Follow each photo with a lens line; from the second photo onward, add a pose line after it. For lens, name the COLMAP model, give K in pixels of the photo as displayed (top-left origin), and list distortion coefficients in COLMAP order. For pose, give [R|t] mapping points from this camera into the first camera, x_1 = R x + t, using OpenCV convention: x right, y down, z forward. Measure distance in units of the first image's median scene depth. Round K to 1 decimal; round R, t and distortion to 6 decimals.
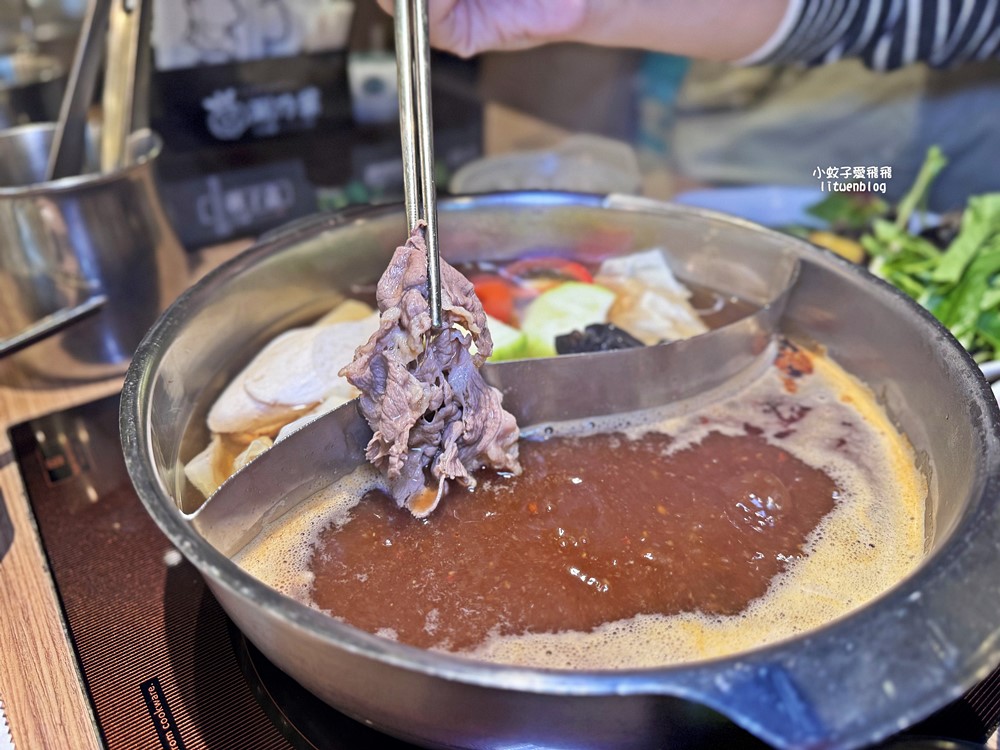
lens RADIAL K [[716.1, 0, 500.0], [0, 716.1, 375.0], [0, 0, 1]] dist [0.013942, -0.044610]
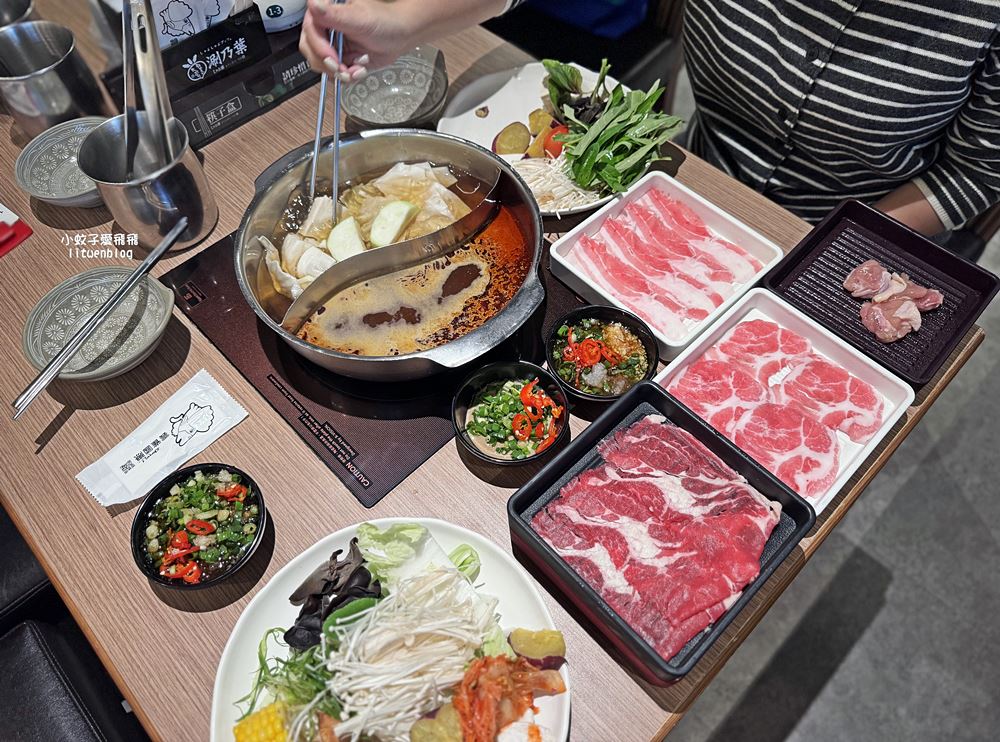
lens RADIAL K [[671.6, 0, 500.0], [0, 671.6, 371.0], [0, 0, 1]] dist [0.099577, -0.174007]
pose [[0.990512, -0.128061, 0.049871, 0.211599], [0.096595, 0.906871, 0.410187, -0.437821], [-0.097755, -0.401478, 0.910637, -1.111813]]
